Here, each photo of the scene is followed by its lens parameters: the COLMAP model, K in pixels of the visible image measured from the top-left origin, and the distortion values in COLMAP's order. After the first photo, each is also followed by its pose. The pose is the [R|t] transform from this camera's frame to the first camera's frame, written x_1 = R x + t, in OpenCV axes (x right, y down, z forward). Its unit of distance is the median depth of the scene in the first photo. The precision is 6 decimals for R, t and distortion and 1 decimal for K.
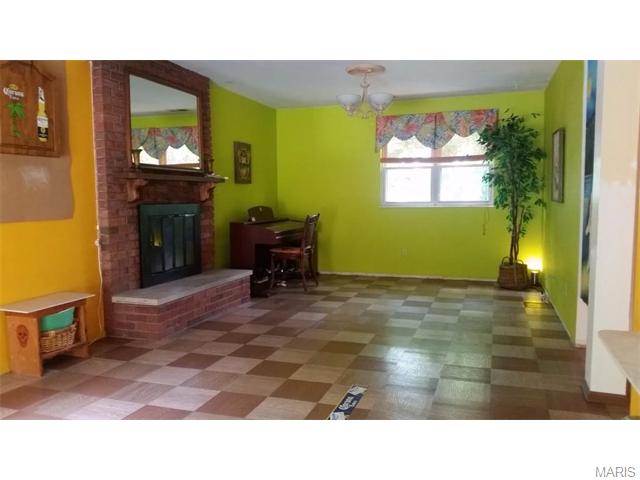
lens RADIAL K [[518.7, 0, 316.1], [0, 518.7, 240.7], [0, 0, 1]] dist [0.121920, -0.208569]
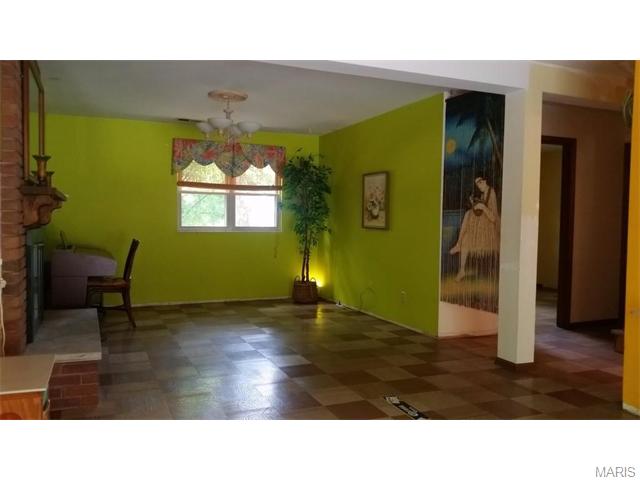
lens RADIAL K [[518.7, 0, 316.1], [0, 518.7, 240.7], [0, 0, 1]] dist [0.121920, -0.208569]
pose [[0.750764, -0.007639, 0.660526, -0.341004], [0.038134, 0.998767, -0.031792, -0.008455], [-0.659468, 0.049056, 0.750130, 0.116800]]
